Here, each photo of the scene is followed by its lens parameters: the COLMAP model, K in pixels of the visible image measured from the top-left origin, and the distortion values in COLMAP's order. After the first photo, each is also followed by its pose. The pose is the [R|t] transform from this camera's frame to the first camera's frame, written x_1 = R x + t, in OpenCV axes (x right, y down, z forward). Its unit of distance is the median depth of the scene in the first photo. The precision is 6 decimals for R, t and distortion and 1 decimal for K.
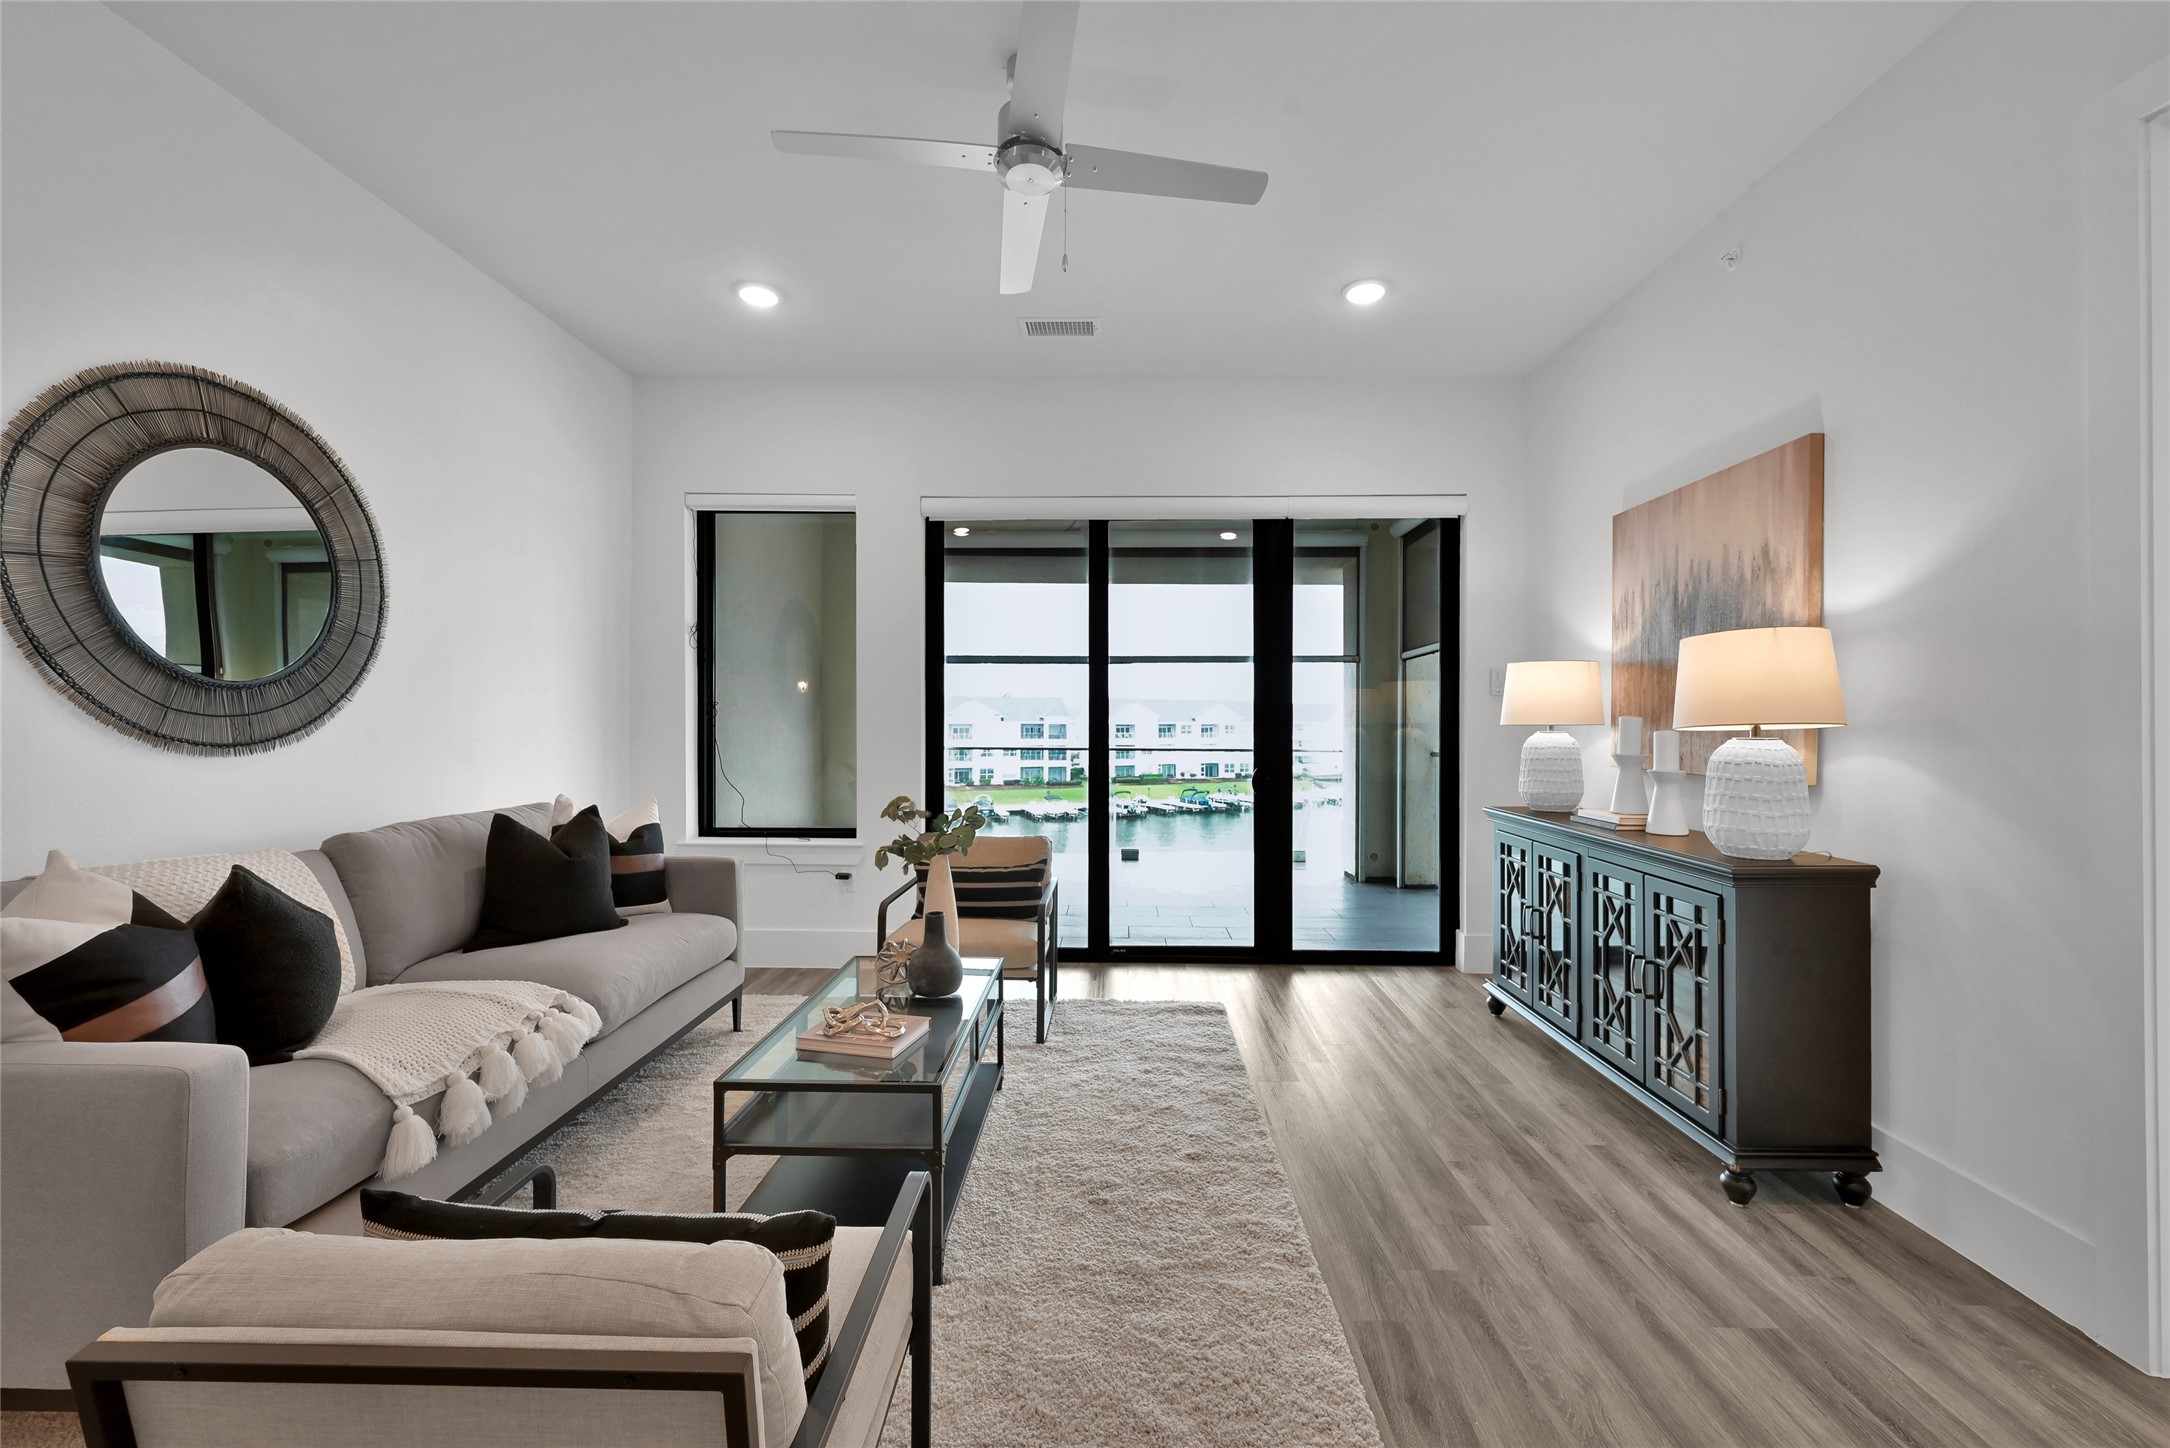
lens RADIAL K [[869.4, 0, 1095.5], [0, 869.4, 718.6], [0, 0, 1]] dist [-0.000879, -0.000026]
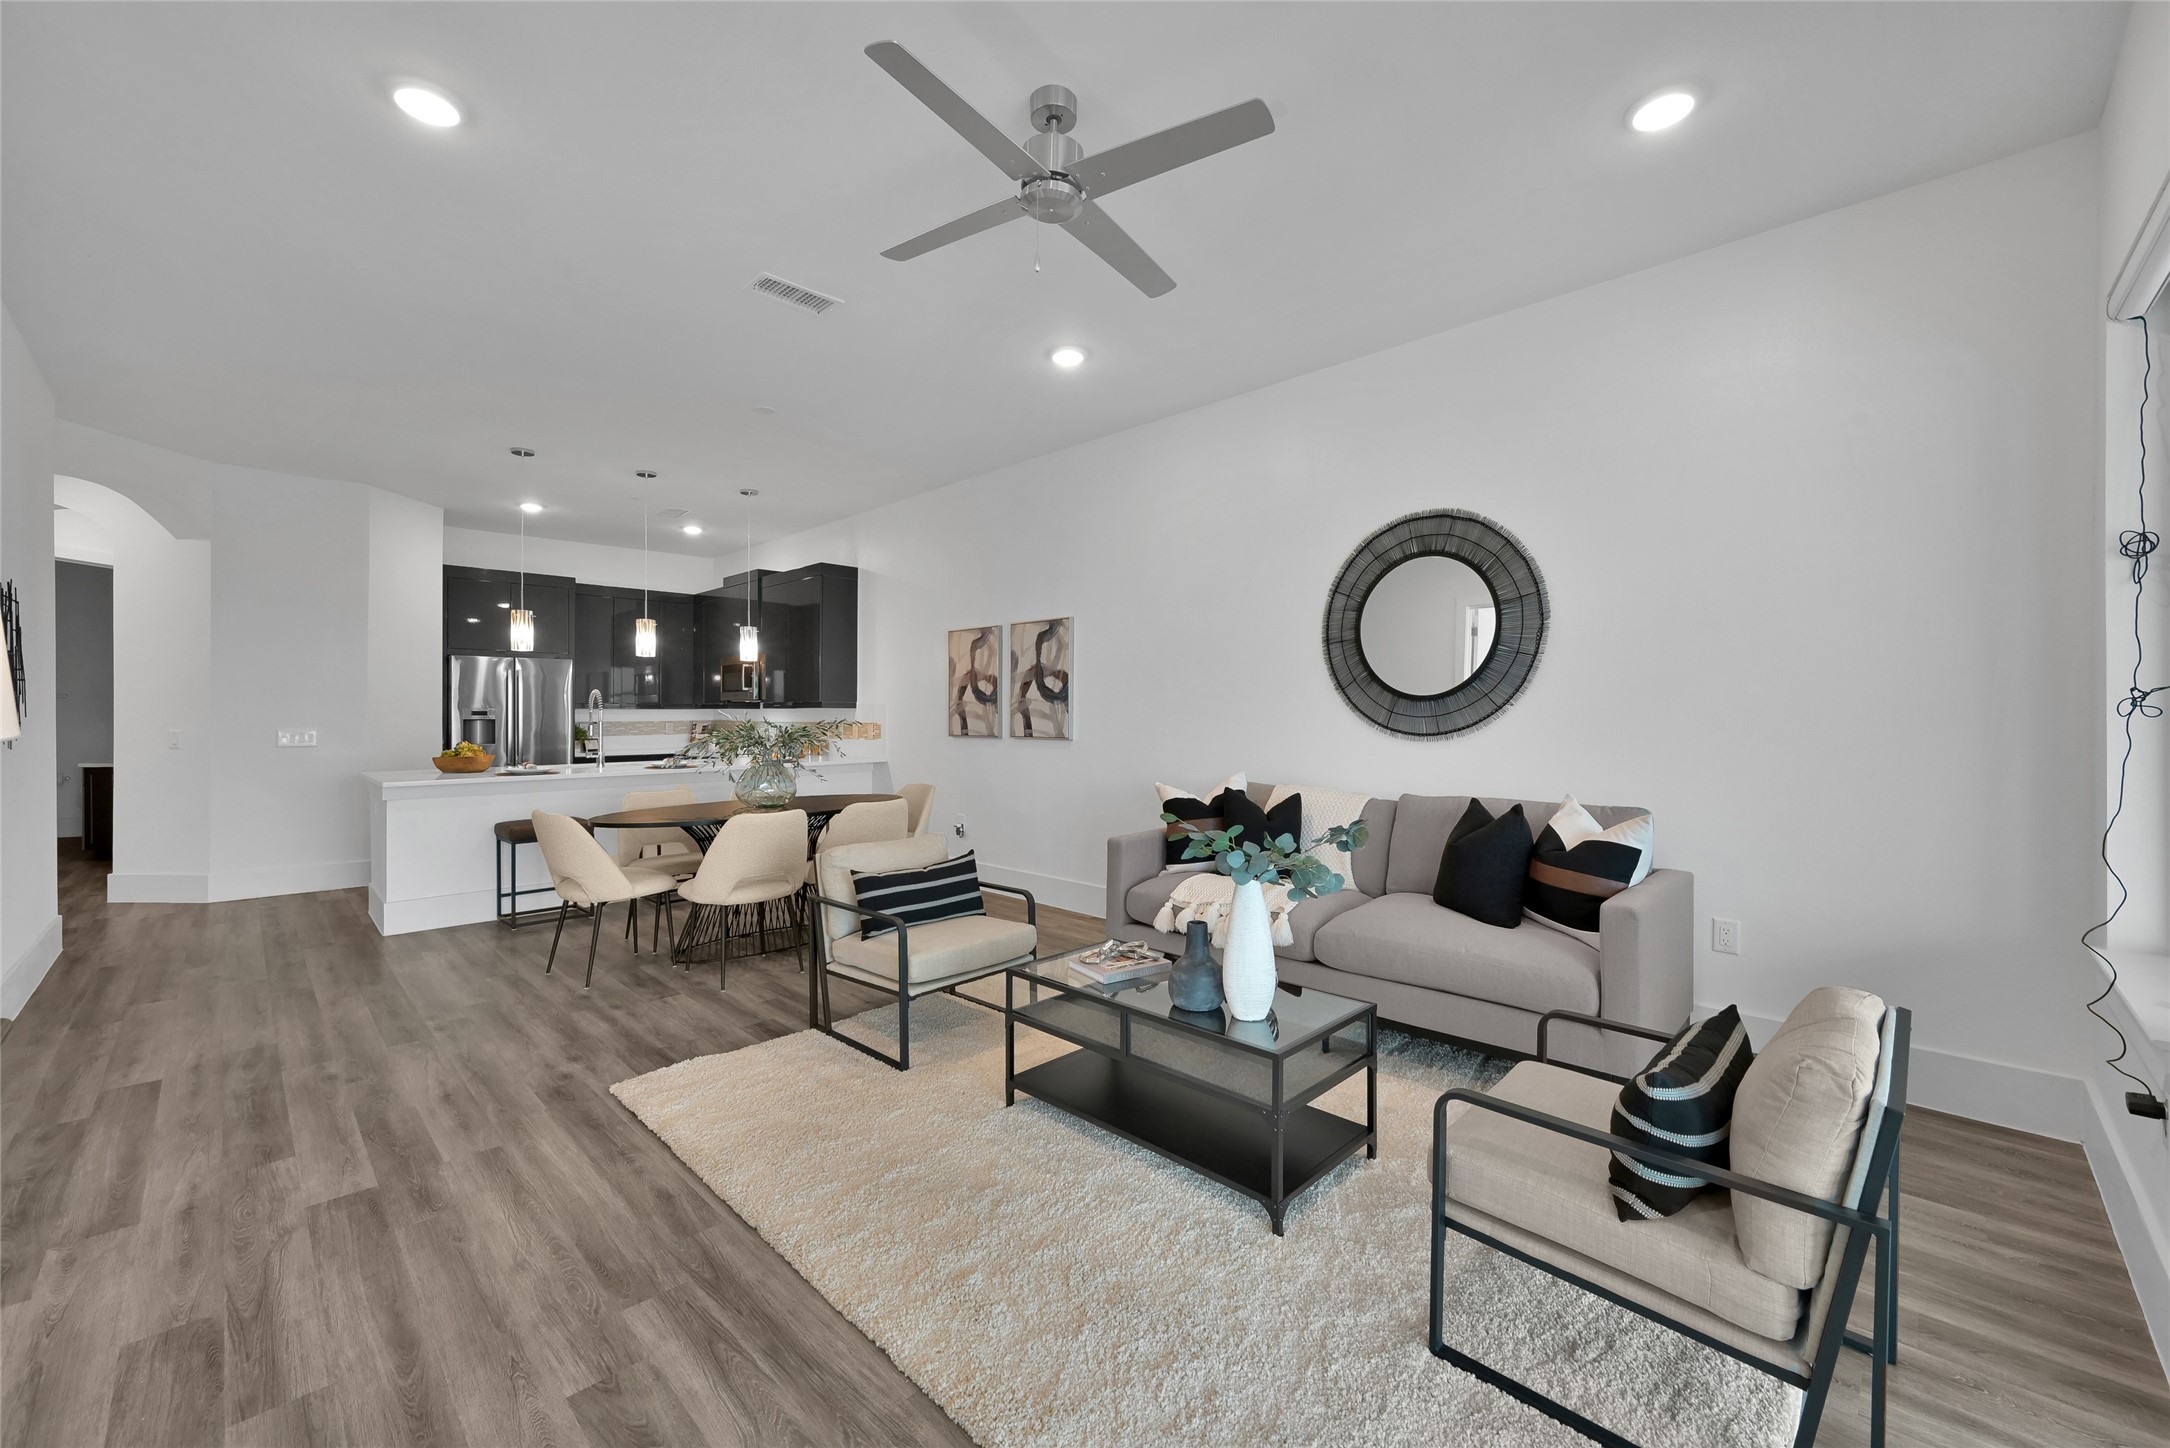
lens RADIAL K [[858.8, 0, 1091.2], [0, 858.8, 718.1], [0, 0, 1]] dist [-0.001417, -0.000094]
pose [[-0.683718, -0.002250, -0.729743, 0.484060], [-0.002633, 0.999996, -0.000617, 0.001955], [0.729741, 0.001500, -0.683722, 1.294897]]
